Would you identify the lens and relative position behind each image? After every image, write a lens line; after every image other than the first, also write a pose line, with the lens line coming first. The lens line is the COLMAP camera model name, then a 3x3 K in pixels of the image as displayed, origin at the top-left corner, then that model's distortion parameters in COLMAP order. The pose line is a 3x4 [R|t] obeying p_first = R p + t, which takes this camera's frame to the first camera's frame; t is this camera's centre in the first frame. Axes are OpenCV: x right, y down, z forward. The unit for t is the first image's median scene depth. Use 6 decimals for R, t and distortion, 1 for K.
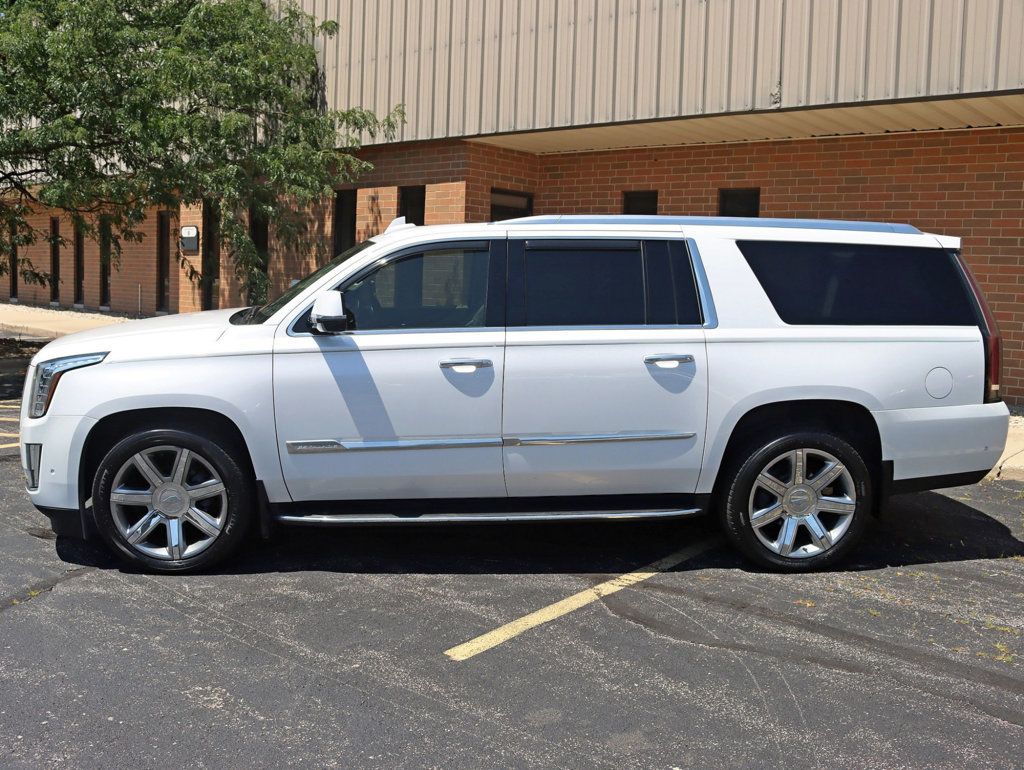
lens RADIAL K [[966.2, 0, 512.0], [0, 966.2, 385.0], [0, 0, 1]] dist [-0.116225, 0.086050]
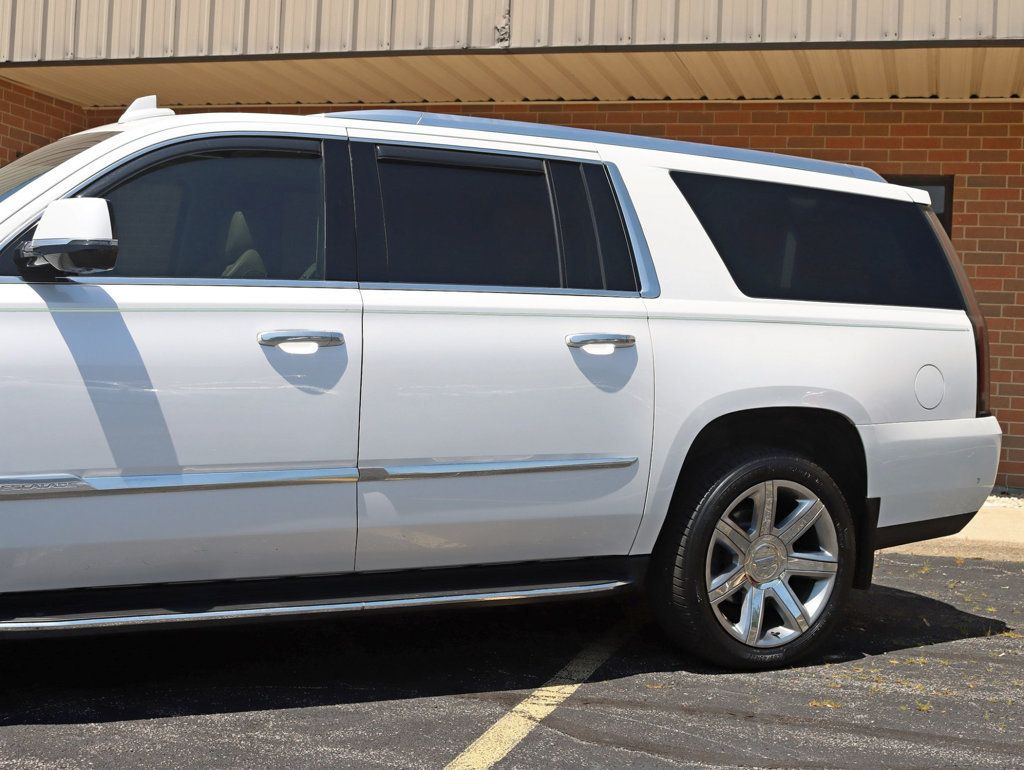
lens RADIAL K [[1398.3, 0, 512.0], [0, 1398.3, 385.0], [0, 0, 1]] dist [-0.071154, 0.029001]
pose [[0.917437, 0.007556, 0.397809, -0.252844], [0.024312, 0.996887, -0.075005, 0.067930], [-0.397137, 0.078484, 0.914397, 0.170734]]
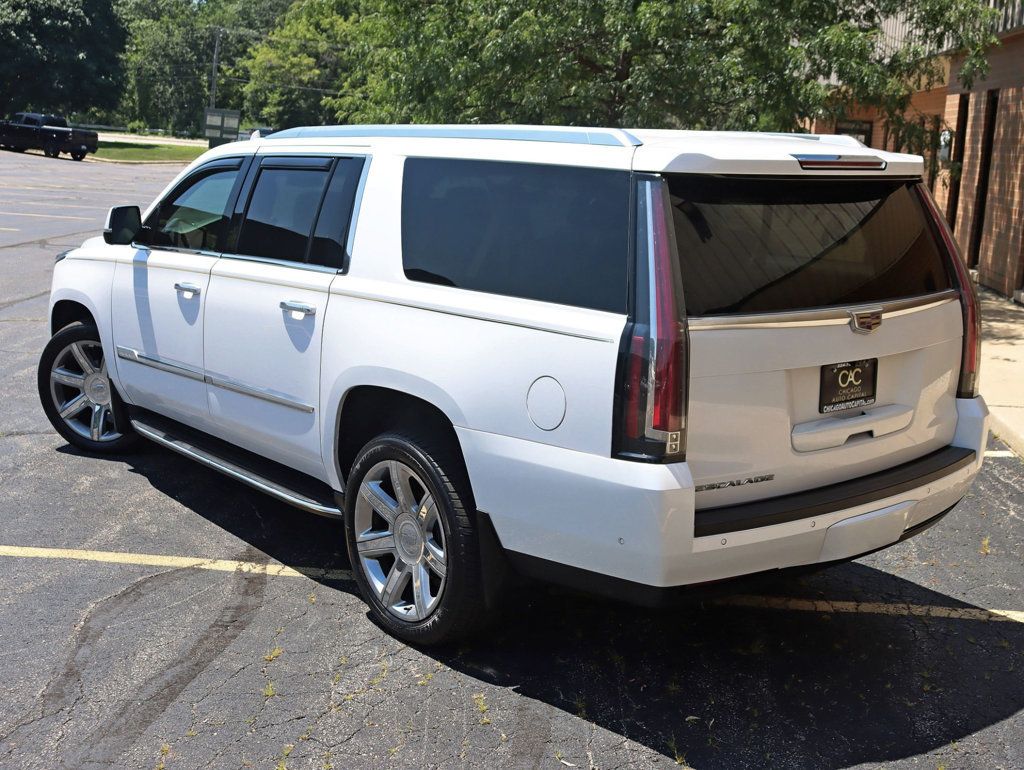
lens RADIAL K [[1205.0, 0, 479.3], [0, 1205.0, 387.5], [0, 0, 1]] dist [0.082026, 0.000722]
pose [[0.548764, 0.159401, -0.820640, 1.042916], [-0.135641, 0.985623, 0.100744, -0.081049], [0.824900, 0.056028, 0.562495, 0.548009]]
